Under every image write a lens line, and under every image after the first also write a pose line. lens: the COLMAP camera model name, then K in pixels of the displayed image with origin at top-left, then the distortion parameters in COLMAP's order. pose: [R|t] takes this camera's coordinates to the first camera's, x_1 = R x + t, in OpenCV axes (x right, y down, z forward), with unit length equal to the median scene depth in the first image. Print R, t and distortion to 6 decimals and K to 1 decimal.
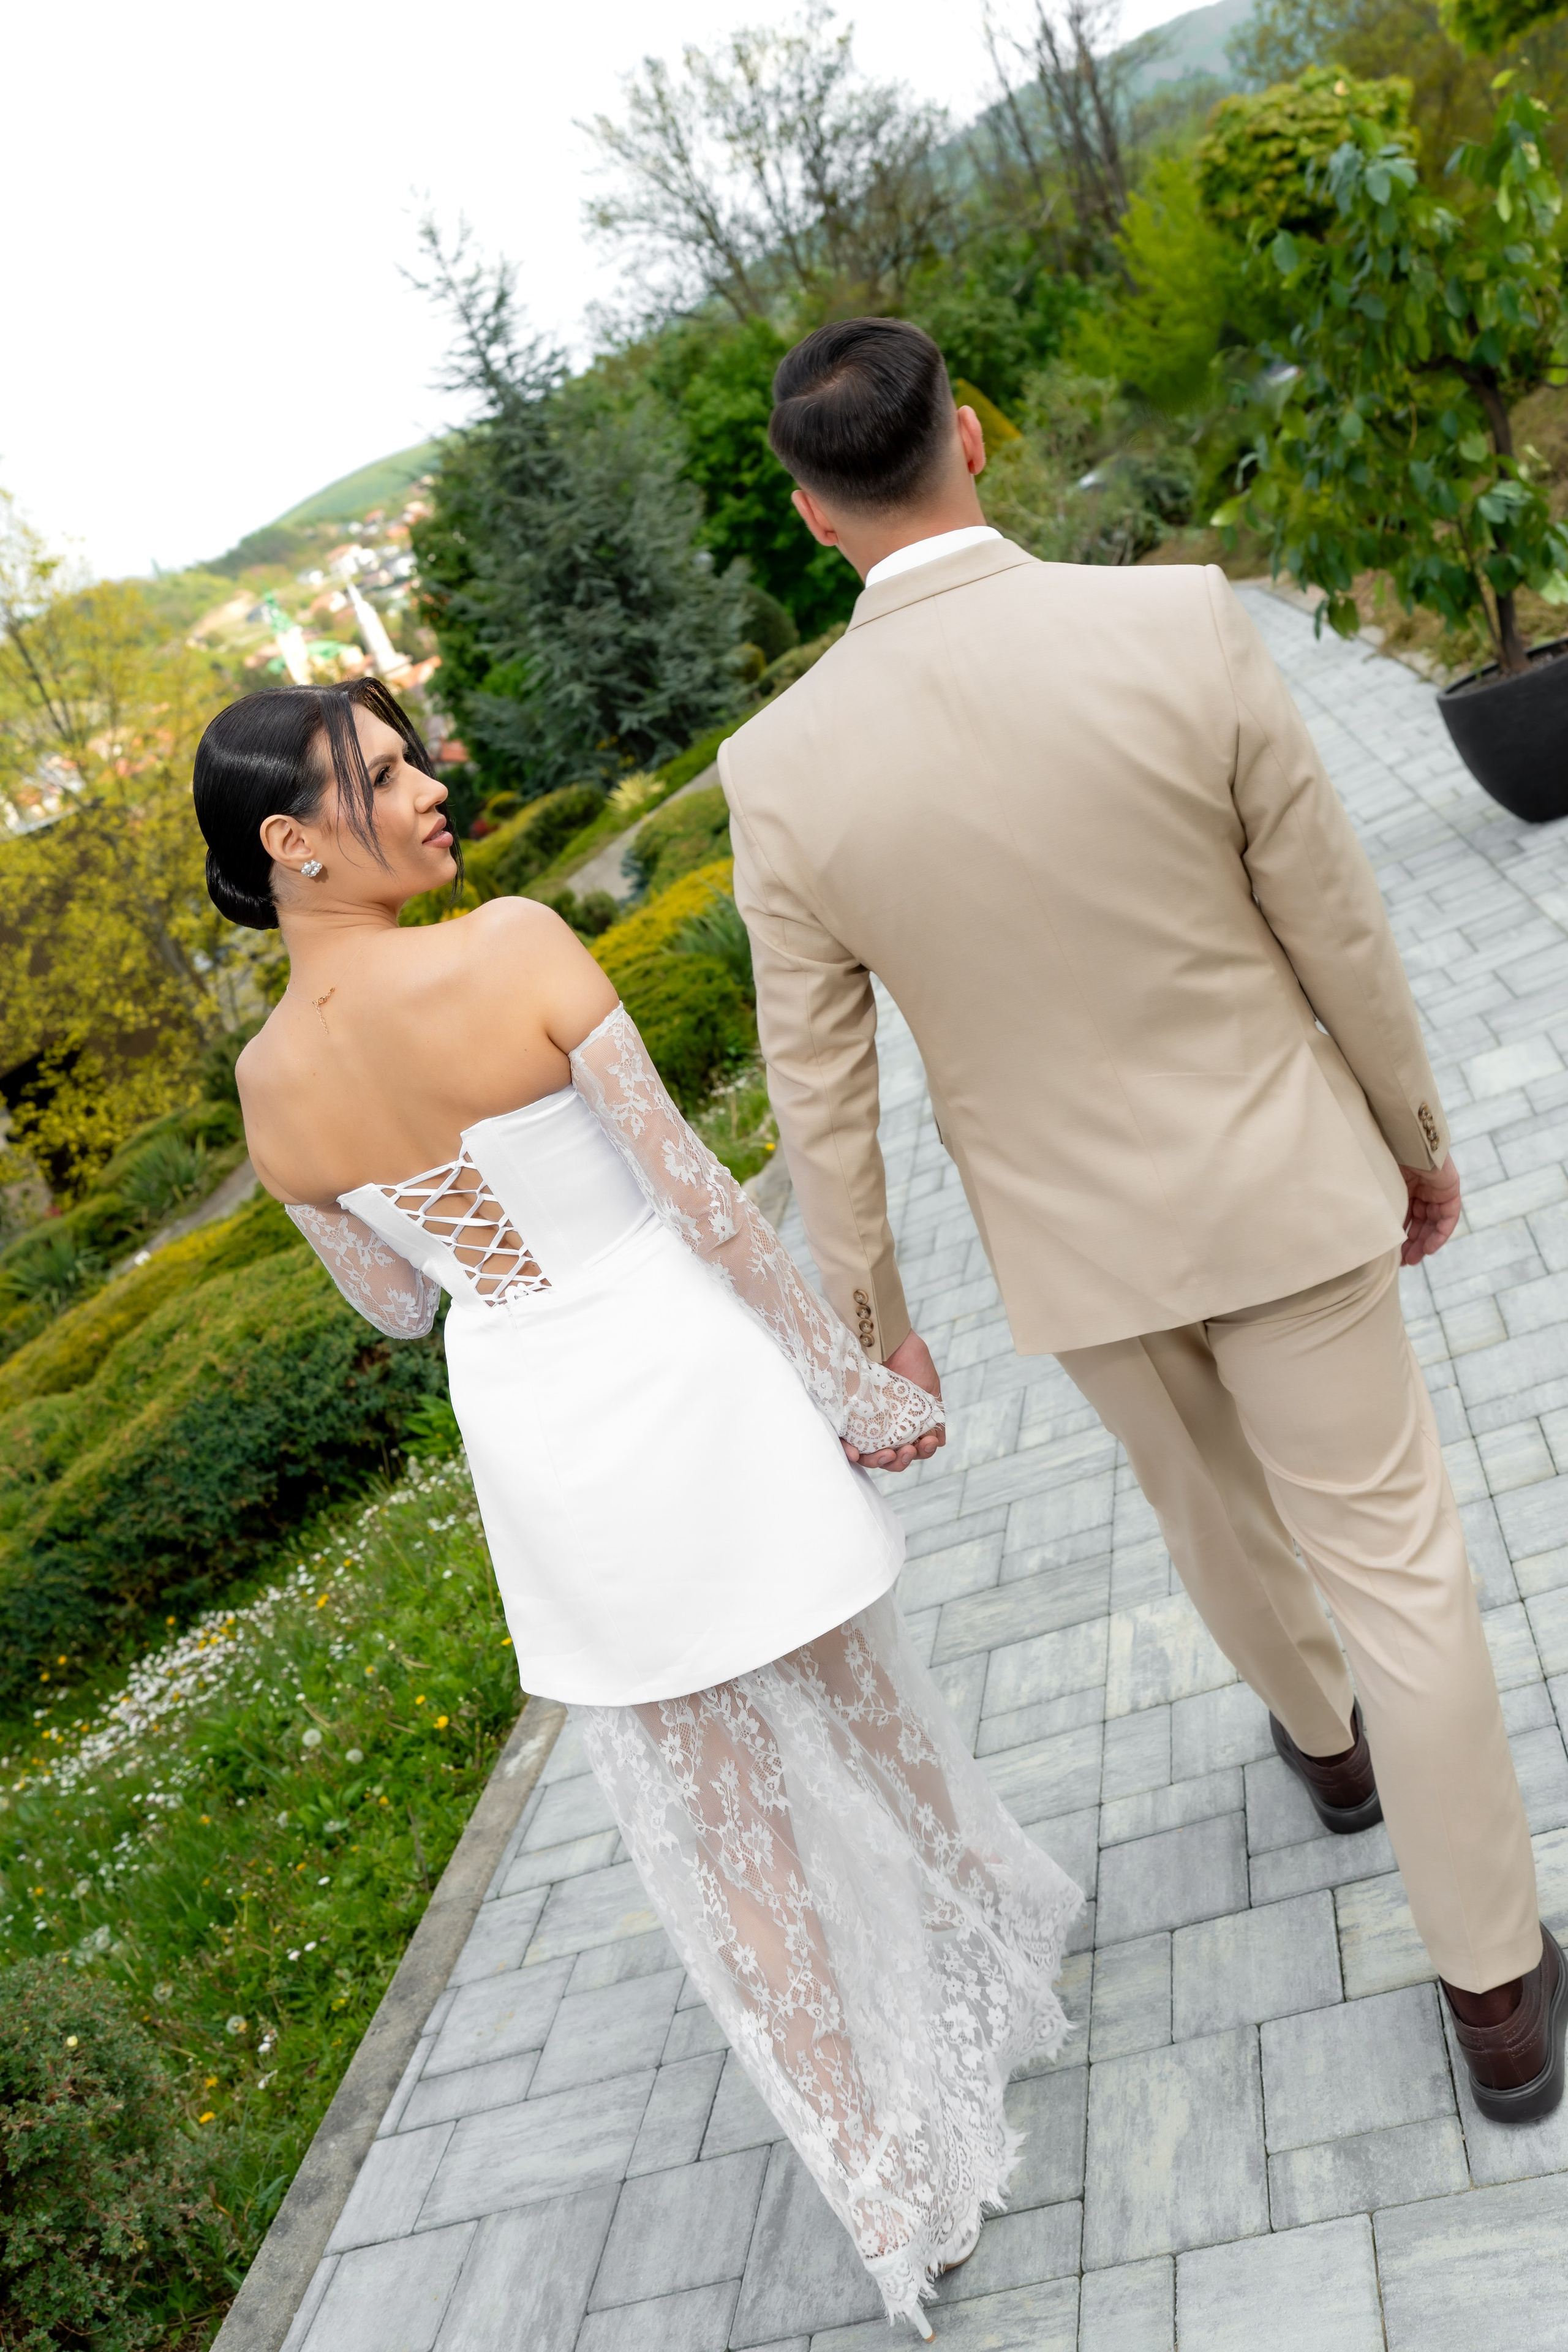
lens RADIAL K [[2257.4, 0, 784.0], [0, 2257.4, 1176.0], [0, 0, 1]] dist [-0.008829, -0.022089]
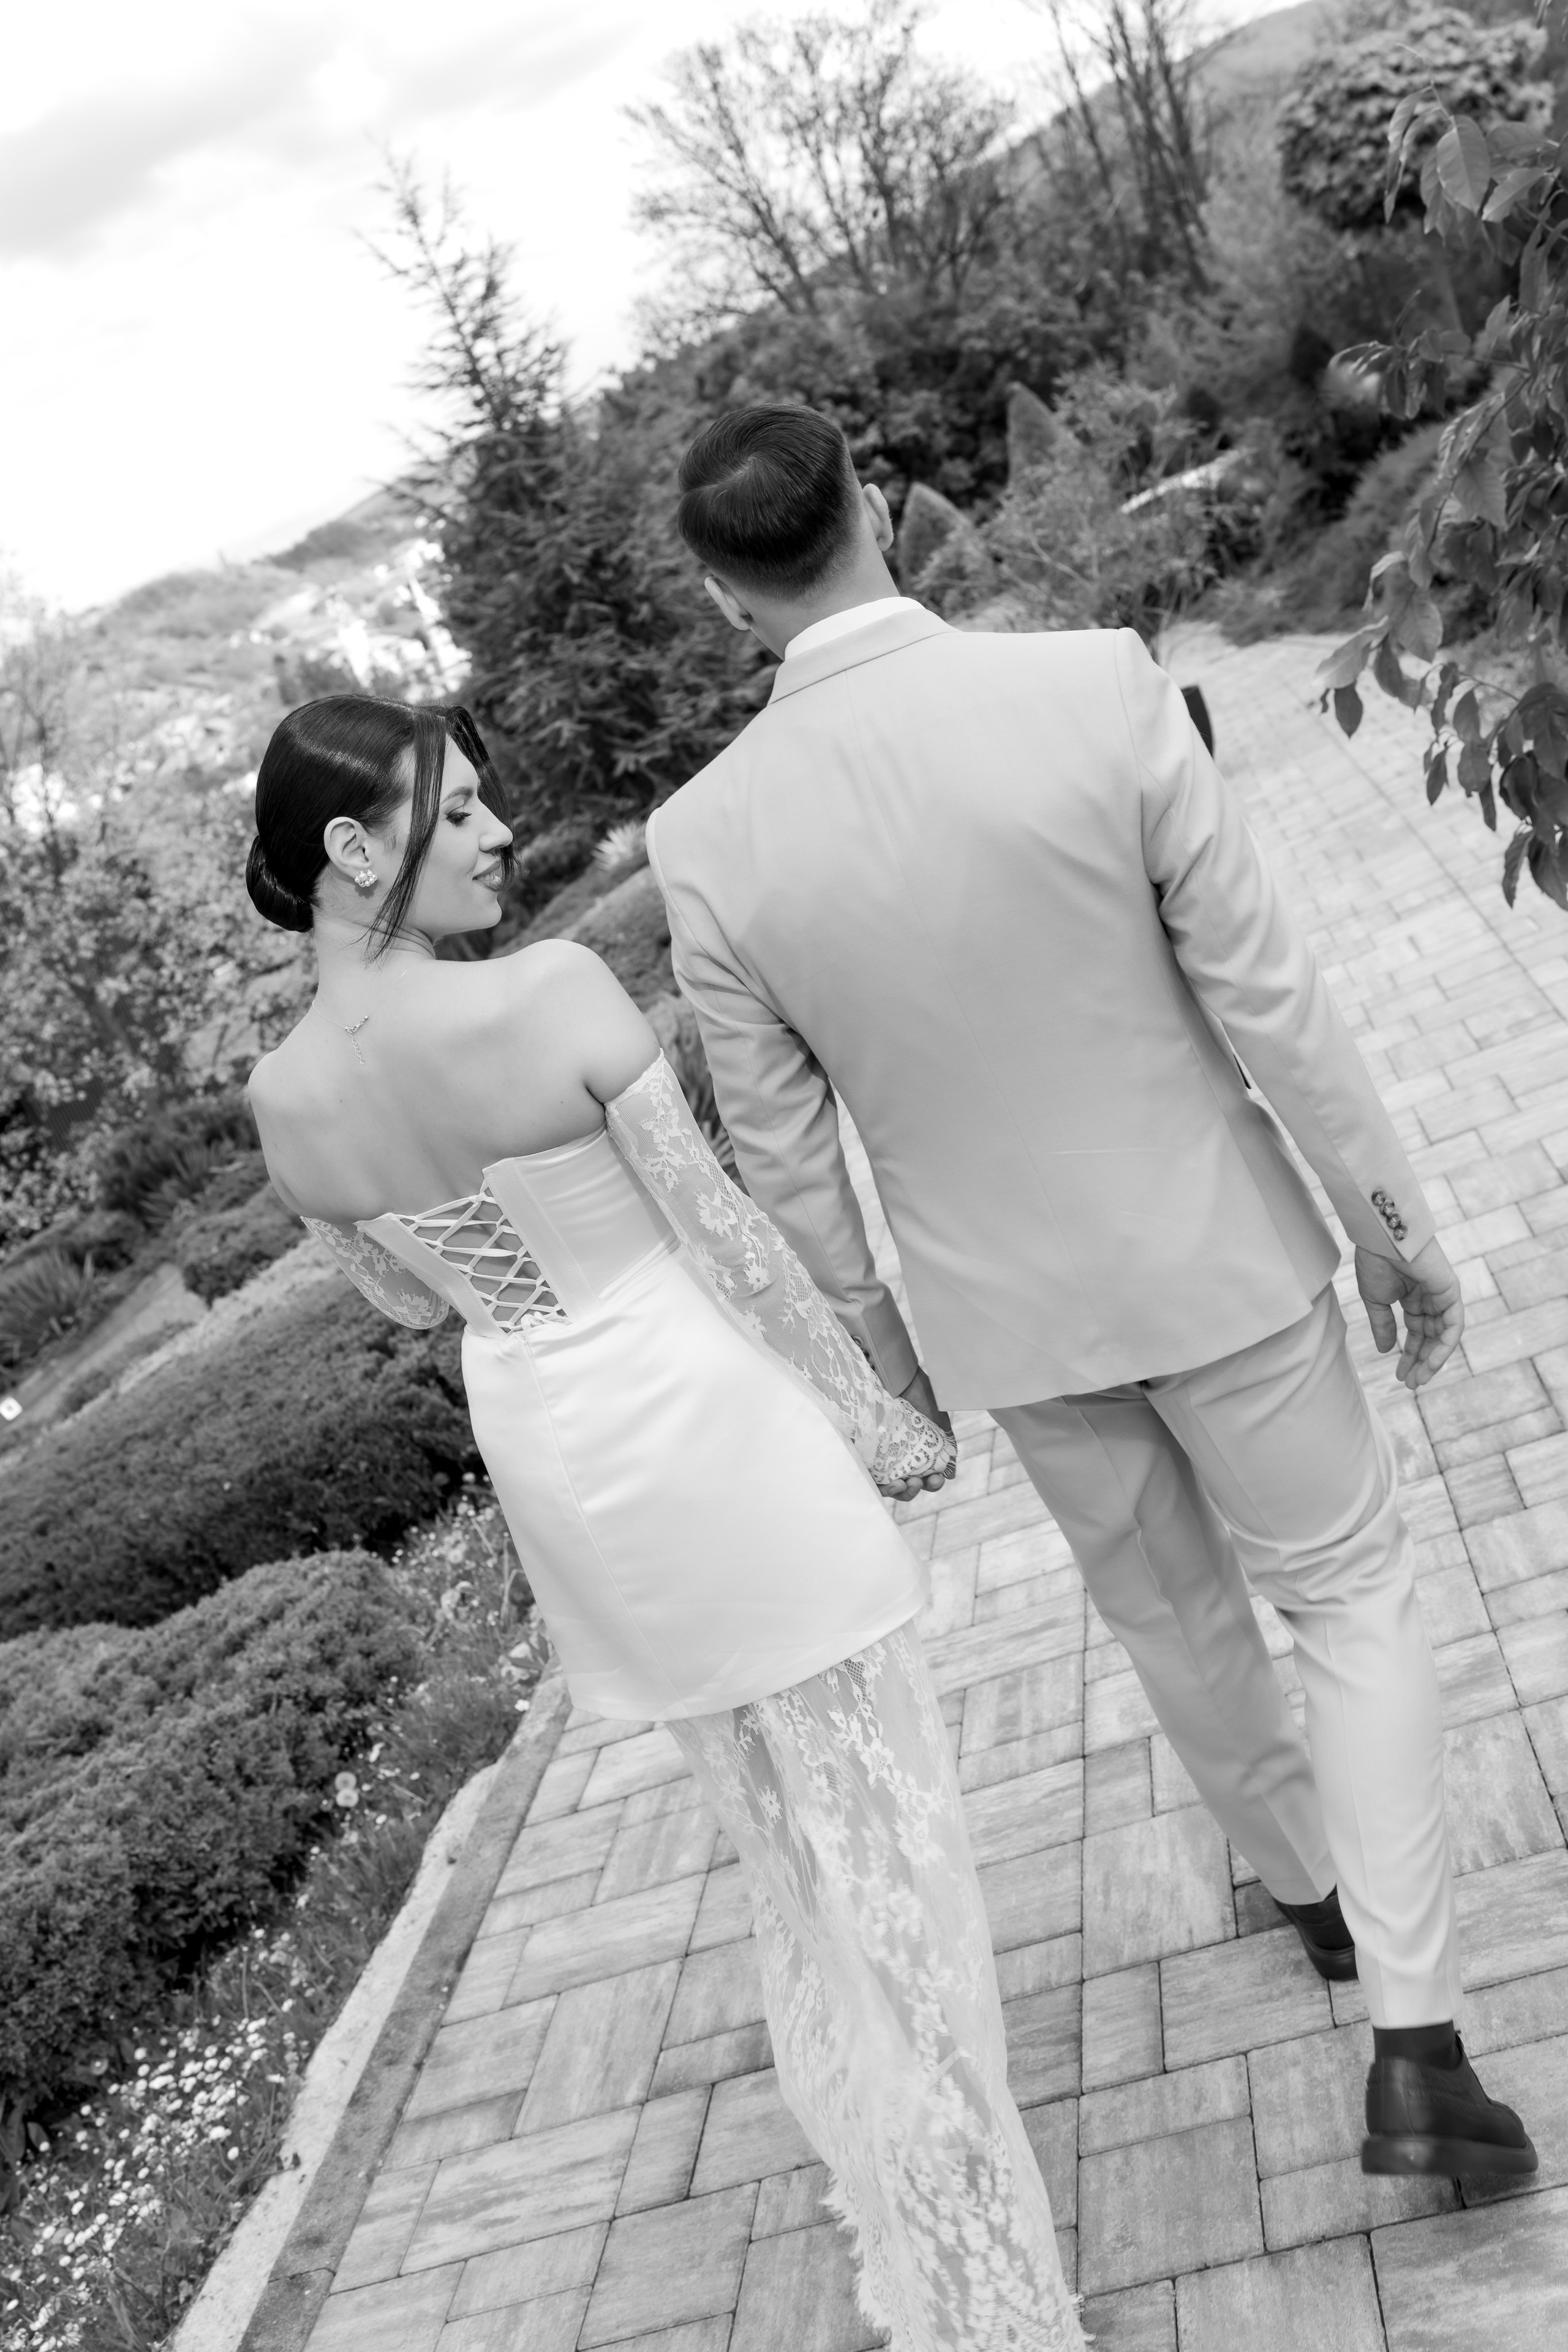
lens RADIAL K [[2272.1, 0, 784.0], [0, 2272.1, 1176.0], [0, 0, 1]] dist [-0.023398, 0.013565]
pose [[0.999537, 0.019882, -0.023026, 0.018175], [-0.019919, 0.999801, -0.001402, -0.037835], [0.022994, 0.001860, 0.999734, 0.104404]]
